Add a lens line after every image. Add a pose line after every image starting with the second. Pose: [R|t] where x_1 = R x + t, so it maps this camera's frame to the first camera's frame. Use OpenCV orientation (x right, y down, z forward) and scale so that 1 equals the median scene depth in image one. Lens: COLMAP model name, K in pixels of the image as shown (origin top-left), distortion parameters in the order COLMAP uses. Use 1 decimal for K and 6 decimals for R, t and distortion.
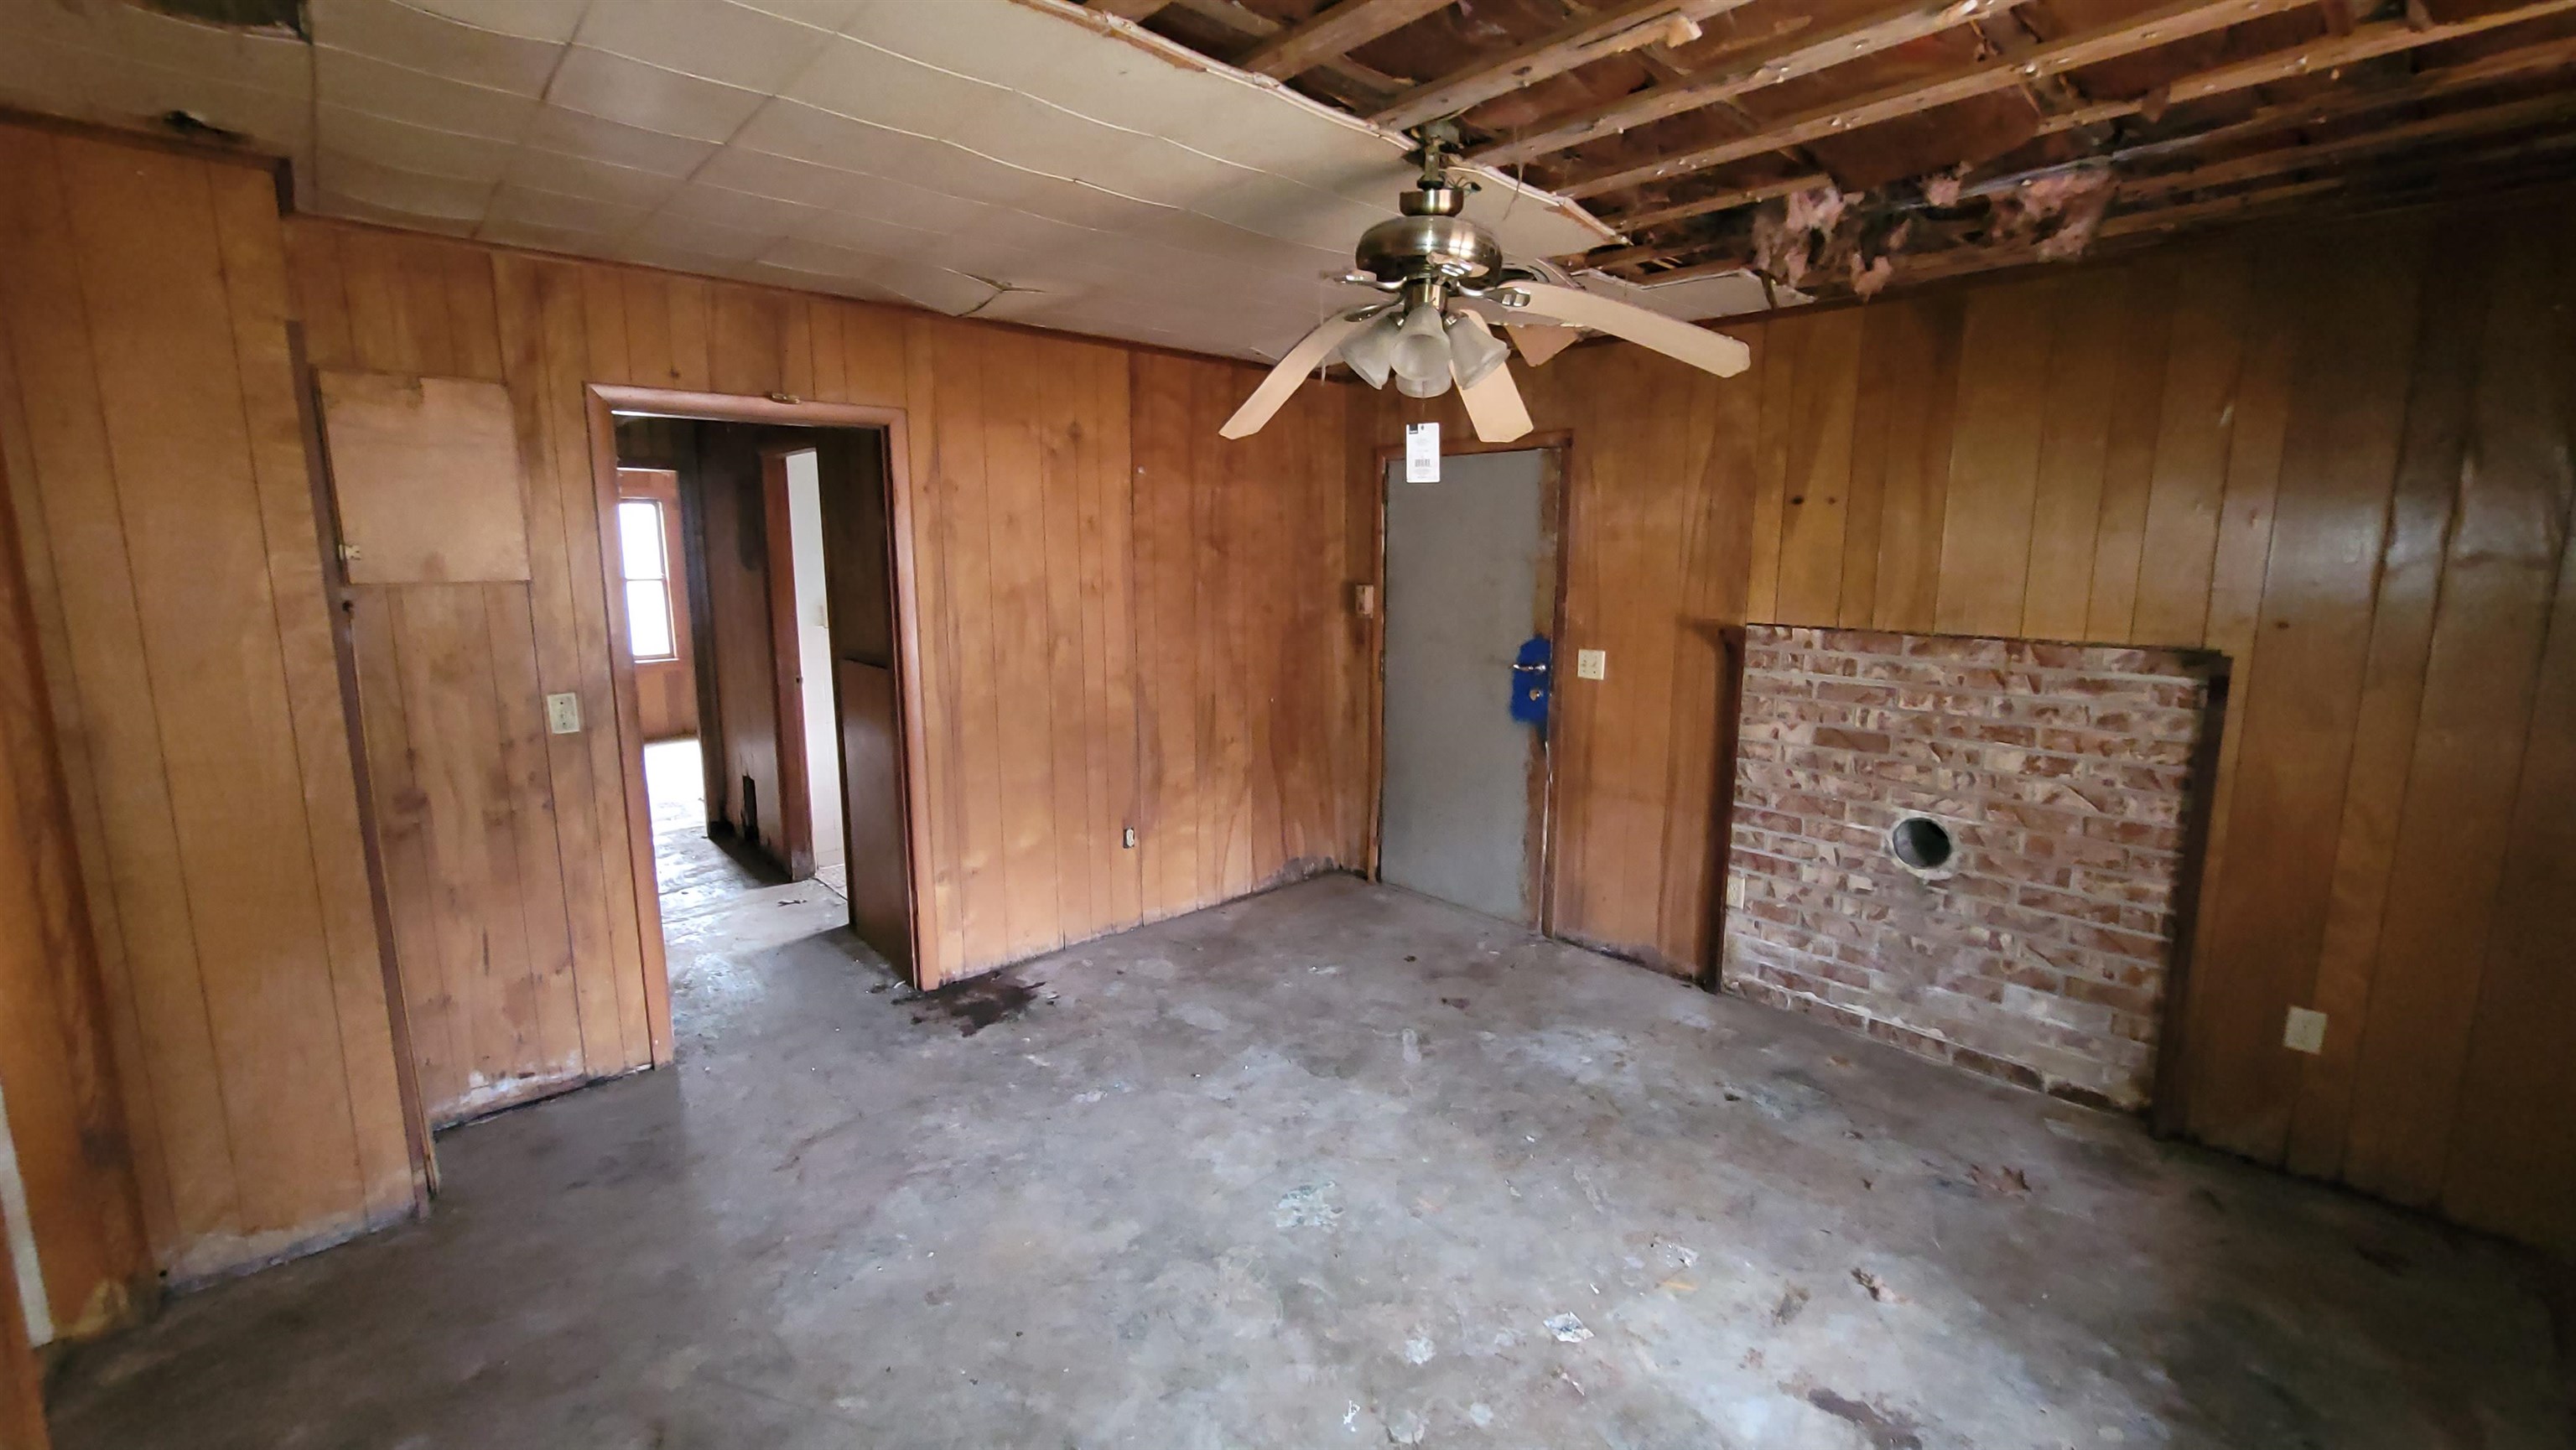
lens RADIAL K [[1047.2, 0, 1288.0], [0, 1047.2, 723.2], [0, 0, 1]] dist [-0.007254, 0.002909]
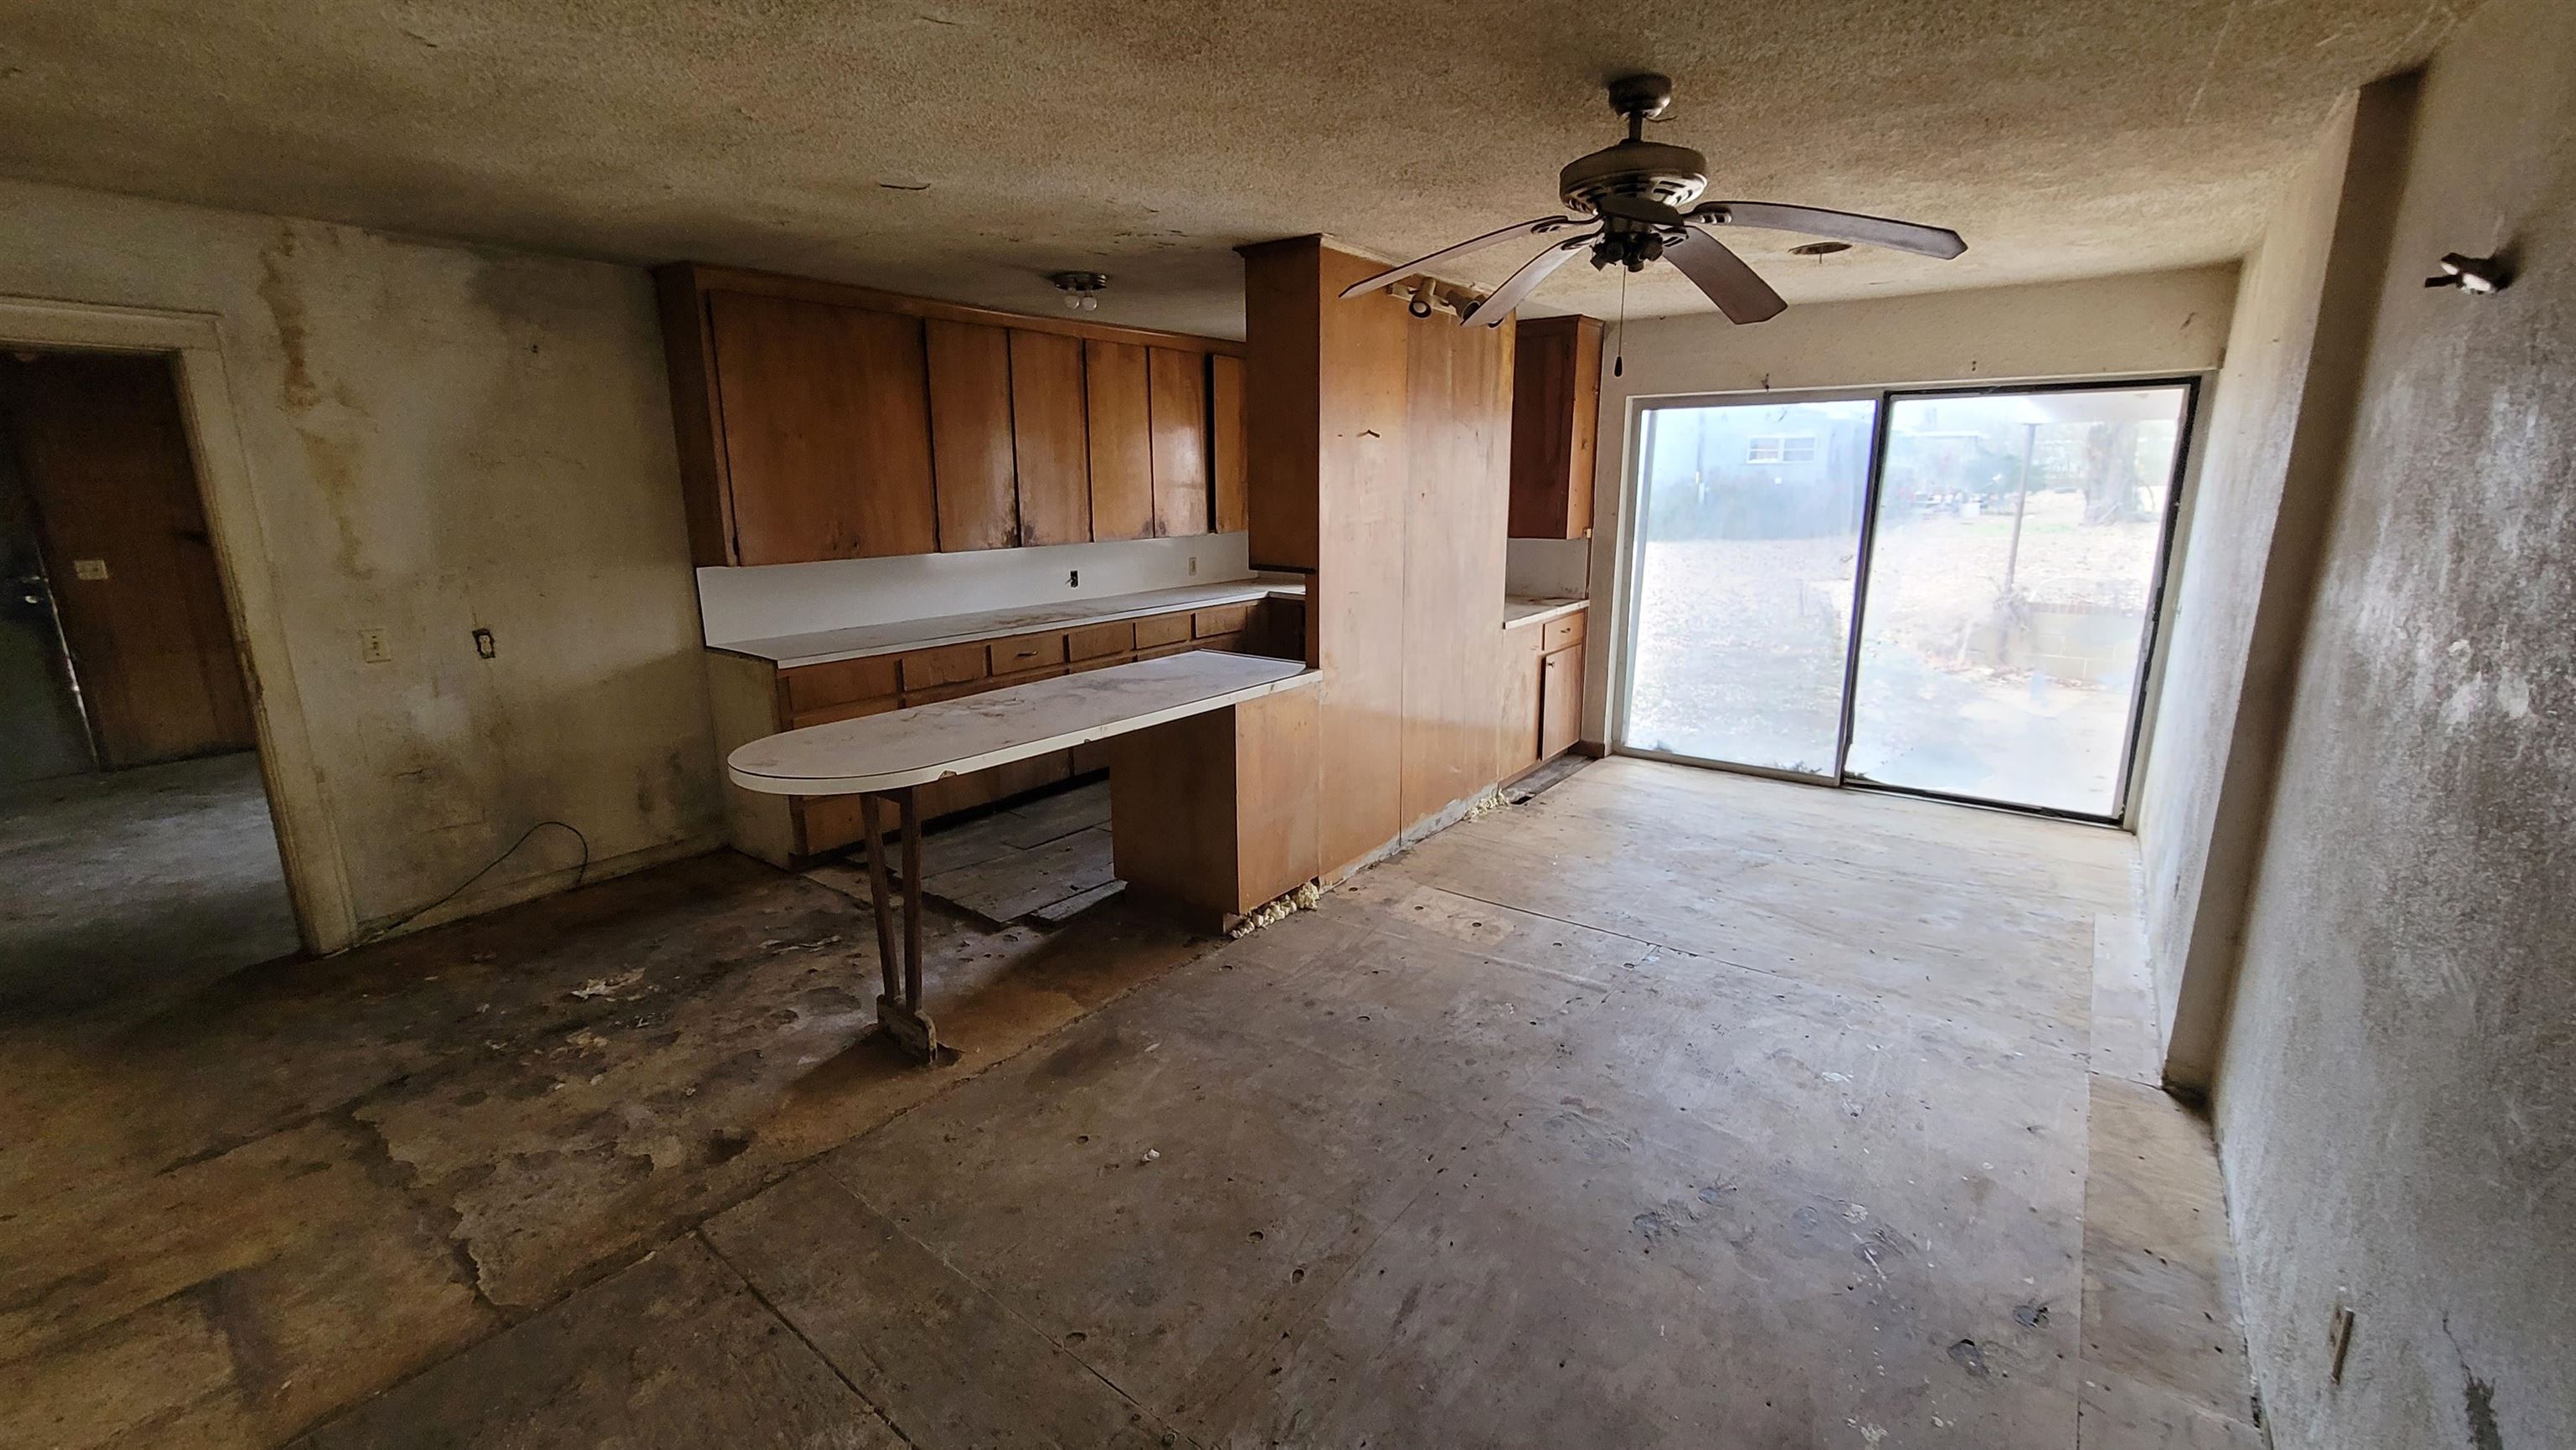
lens RADIAL K [[1047.2, 0, 1274.2], [0, 1047.2, 721.4], [0, 0, 1]] dist [-0.007254, 0.002909]
pose [[-0.185167, -0.226157, 0.956330, -1.804446], [0.173460, 0.950356, 0.258330, 0.075941], [-0.967277, 0.213719, -0.136746, -0.427320]]
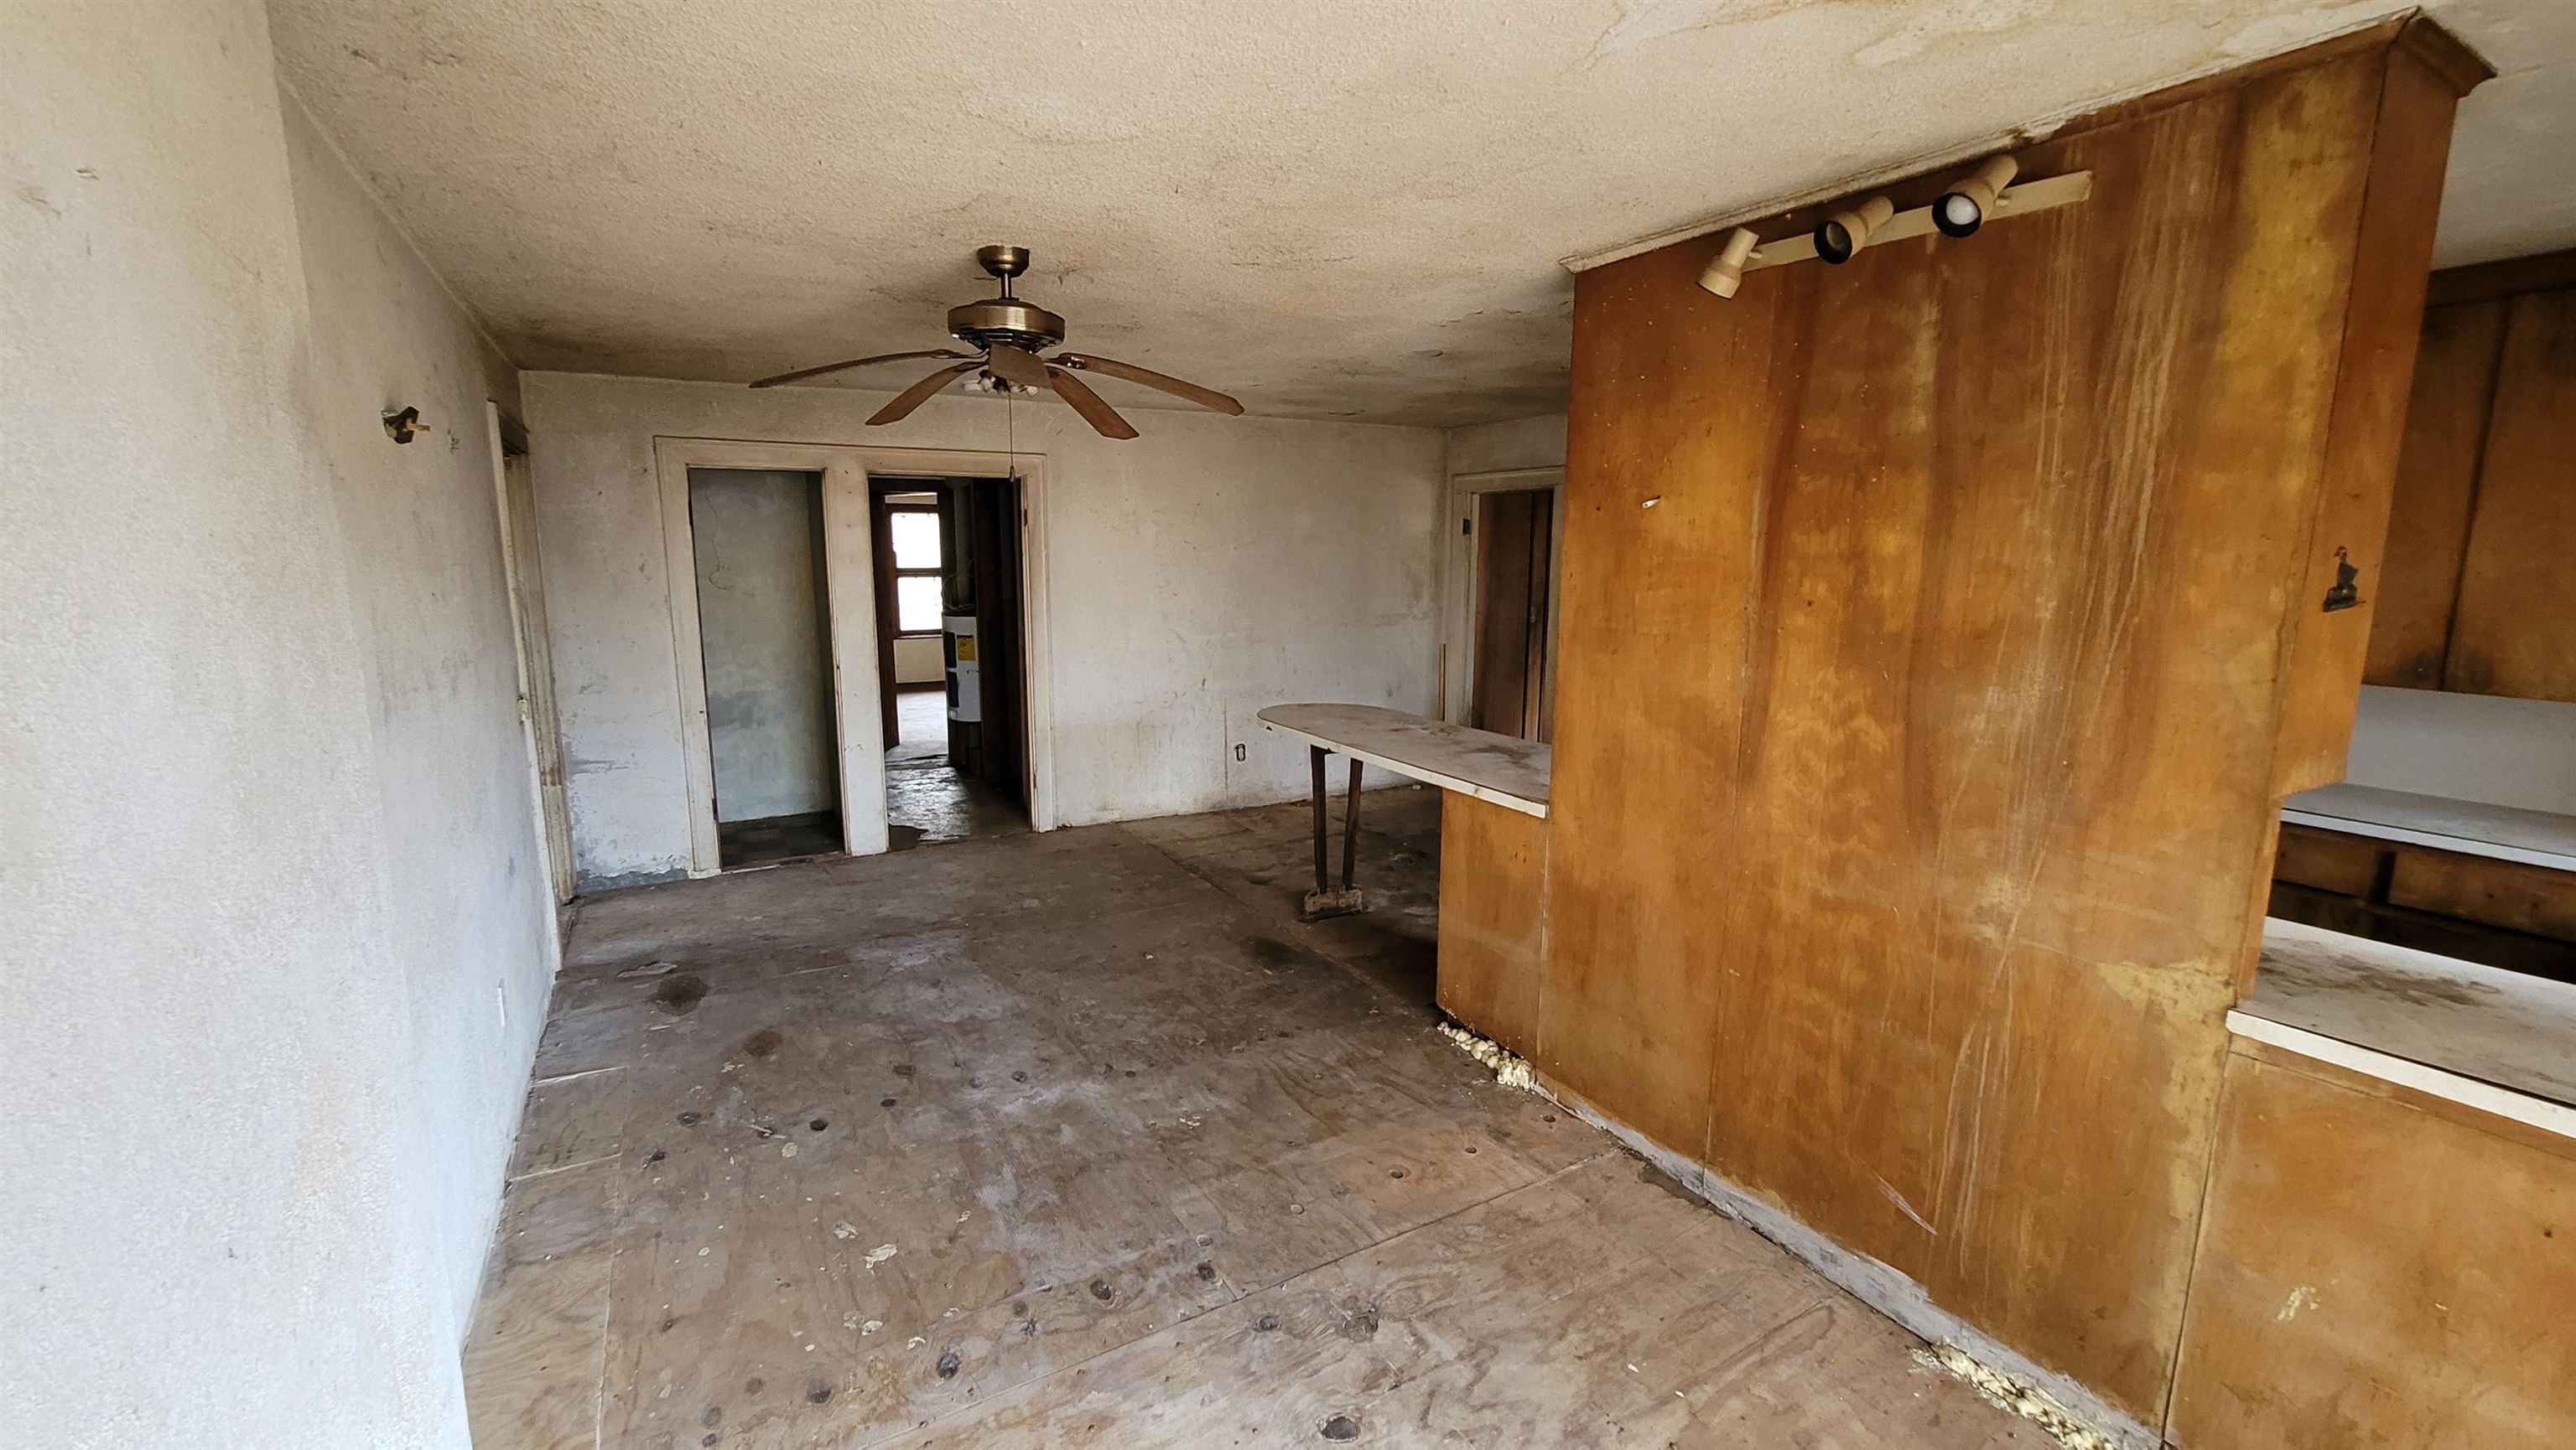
lens RADIAL K [[1047.2, 0, 1286.1], [0, 1047.2, 722.2], [0, 0, 1]] dist [-0.007254, 0.002909]
pose [[0.979195, 0.035523, -0.199790, -0.706559], [-0.036918, 0.999313, -0.003264, 0.274828], [0.199536, 0.010572, 0.979833, -1.610845]]
